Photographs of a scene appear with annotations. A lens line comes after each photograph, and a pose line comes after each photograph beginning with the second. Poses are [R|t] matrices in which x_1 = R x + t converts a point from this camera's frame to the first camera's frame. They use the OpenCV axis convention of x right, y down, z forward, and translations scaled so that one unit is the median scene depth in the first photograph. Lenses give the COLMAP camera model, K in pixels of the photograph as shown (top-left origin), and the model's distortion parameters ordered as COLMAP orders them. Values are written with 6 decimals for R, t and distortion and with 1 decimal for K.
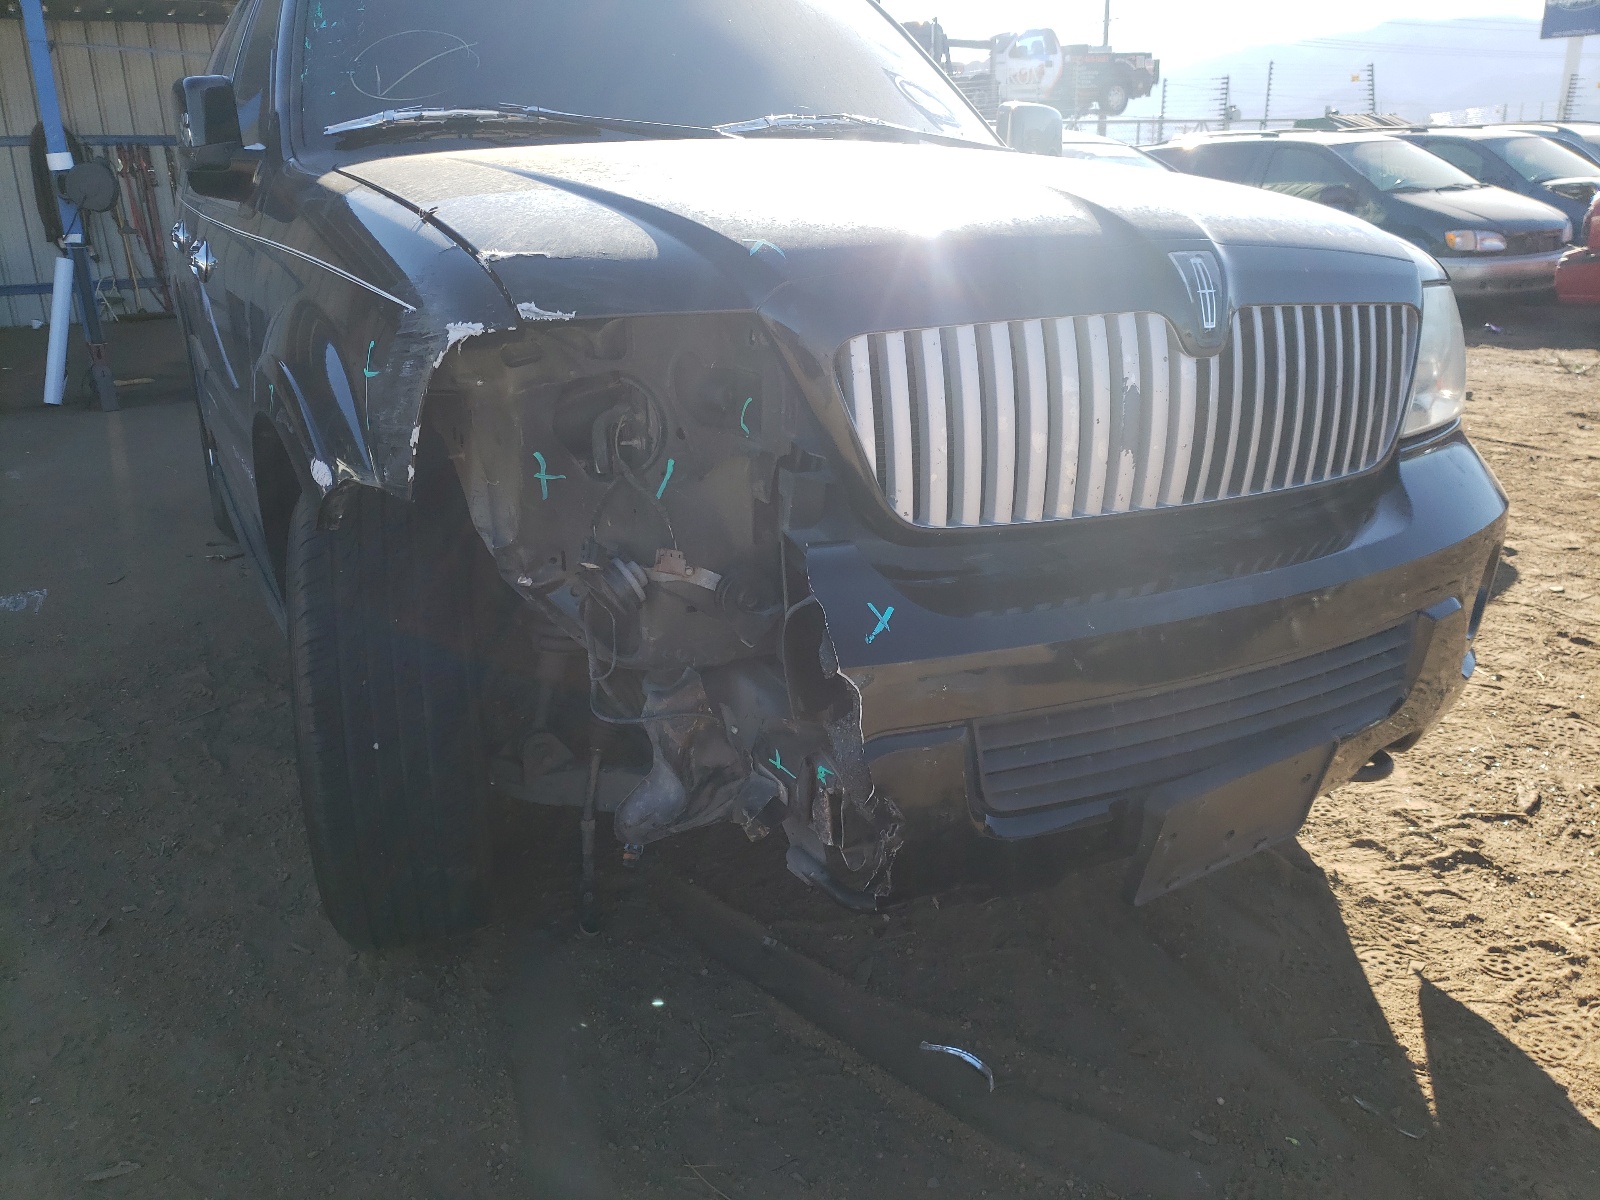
lens RADIAL K [[1248.1, 0, 800.0], [0, 1248.1, 600.0], [0, 0, 1]] dist [0.084552, -0.072959]
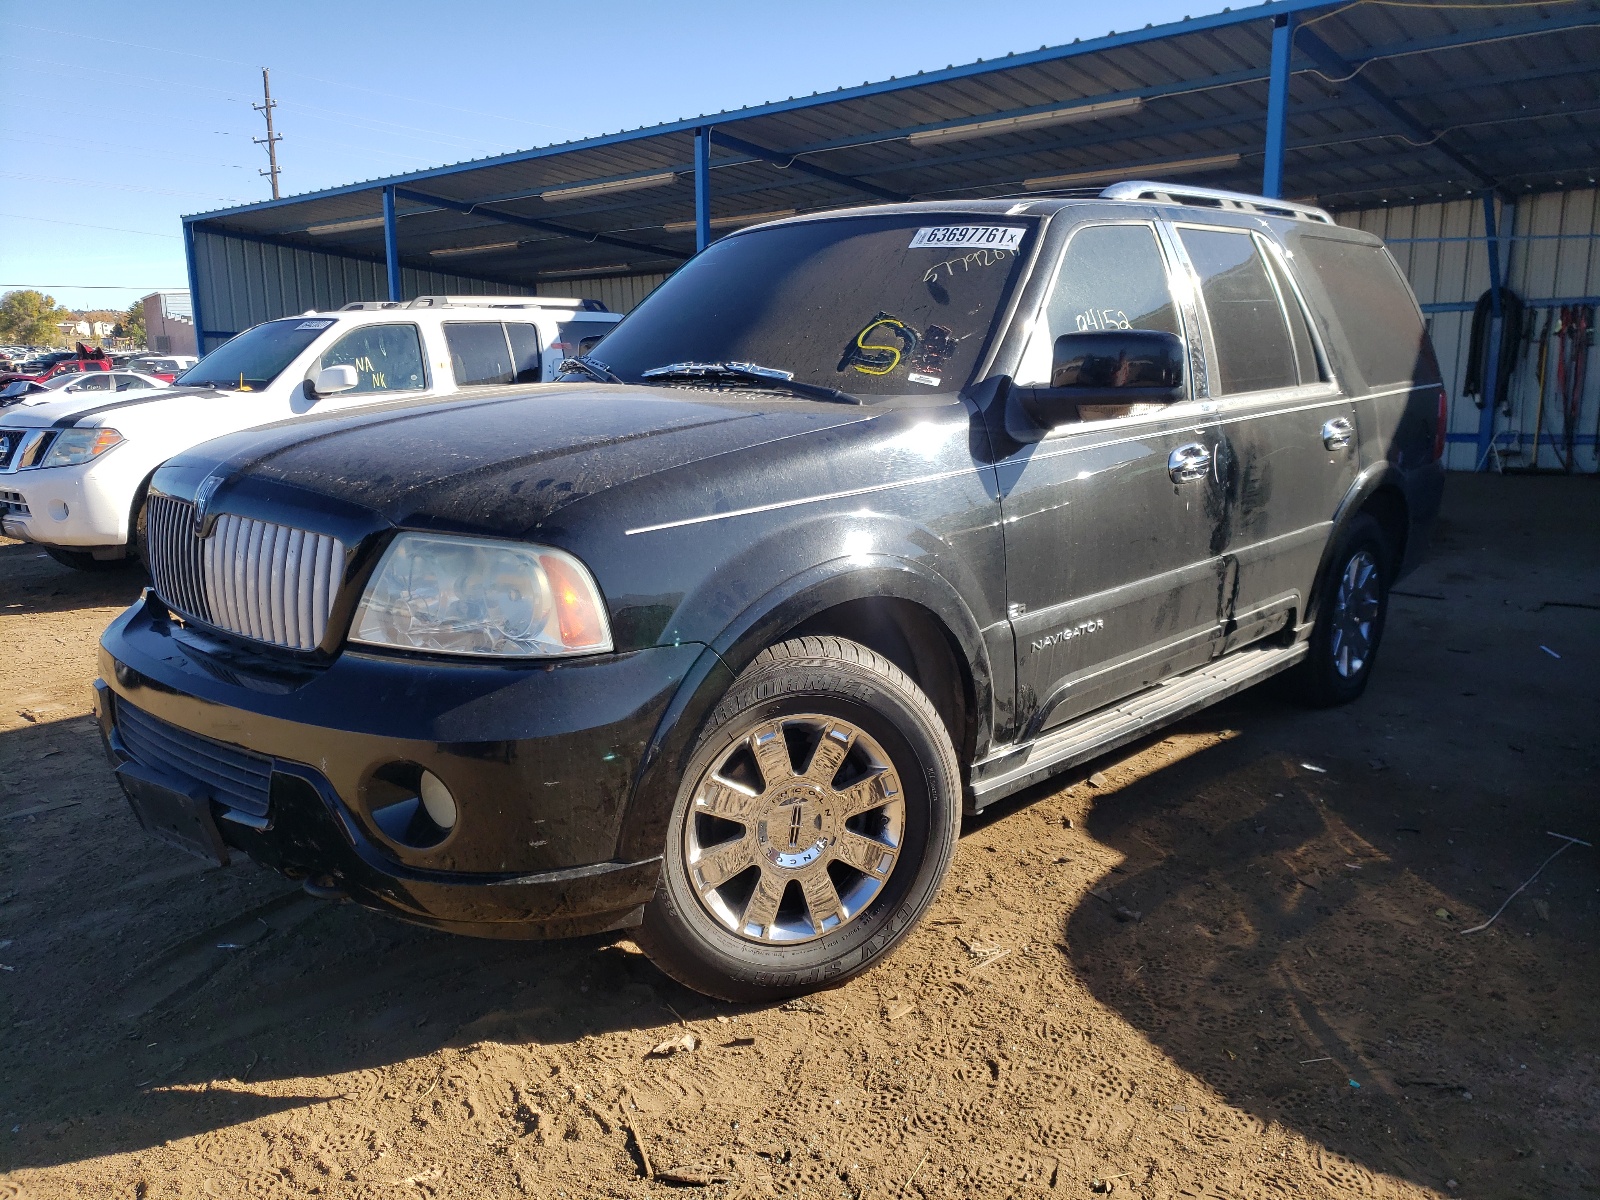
lens RADIAL K [[1248.1, 0, 800.0], [0, 1248.1, 600.0], [0, 0, 1]] dist [0.084552, -0.072959]
pose [[0.325334, 0.204496, -0.923222, 1.506801], [-0.294532, 0.949681, 0.106566, -0.372687], [0.898559, 0.237249, 0.369194, 0.772846]]
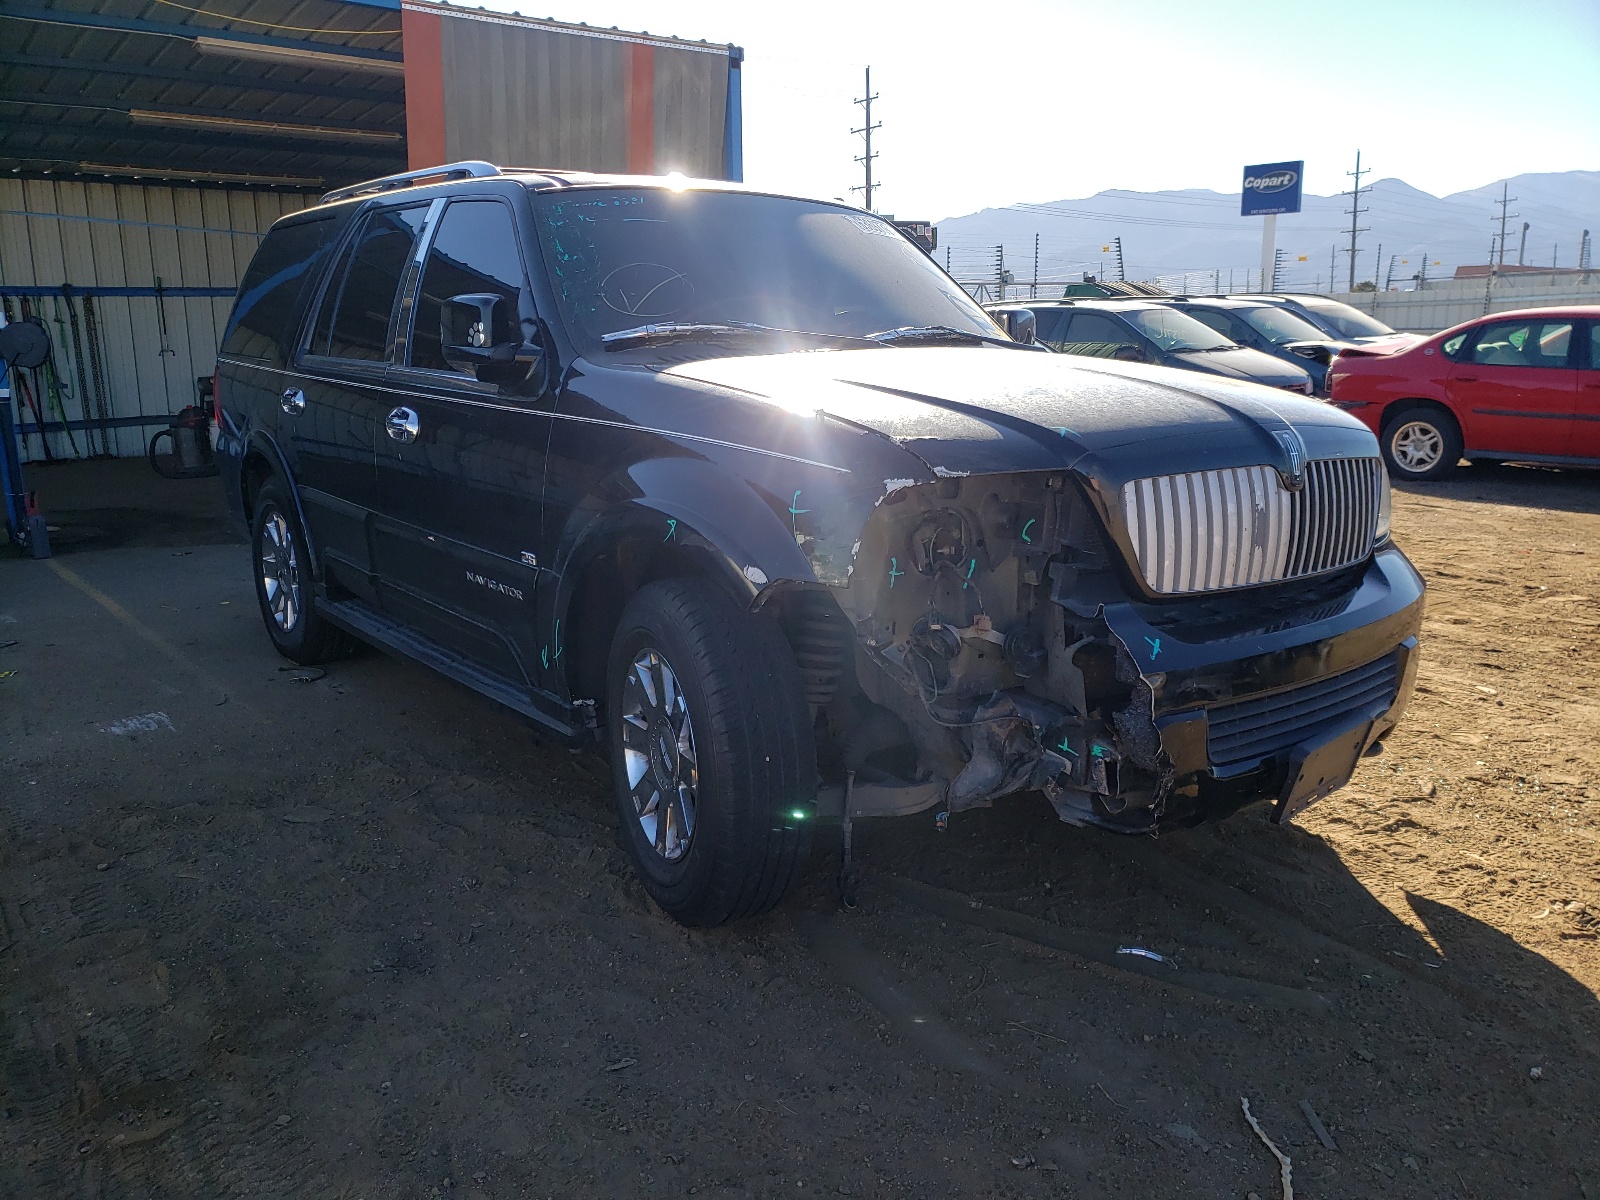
lens RADIAL K [[1278.4, 0, 800.0], [0, 1278.4, 600.0], [0, 0, 1]] dist [0.126110, -0.166826]
pose [[0.981790, -0.029068, 0.187731, -0.464773], [0.048852, 0.993621, -0.101637, 0.068256], [-0.183579, 0.108958, 0.976948, -0.399141]]
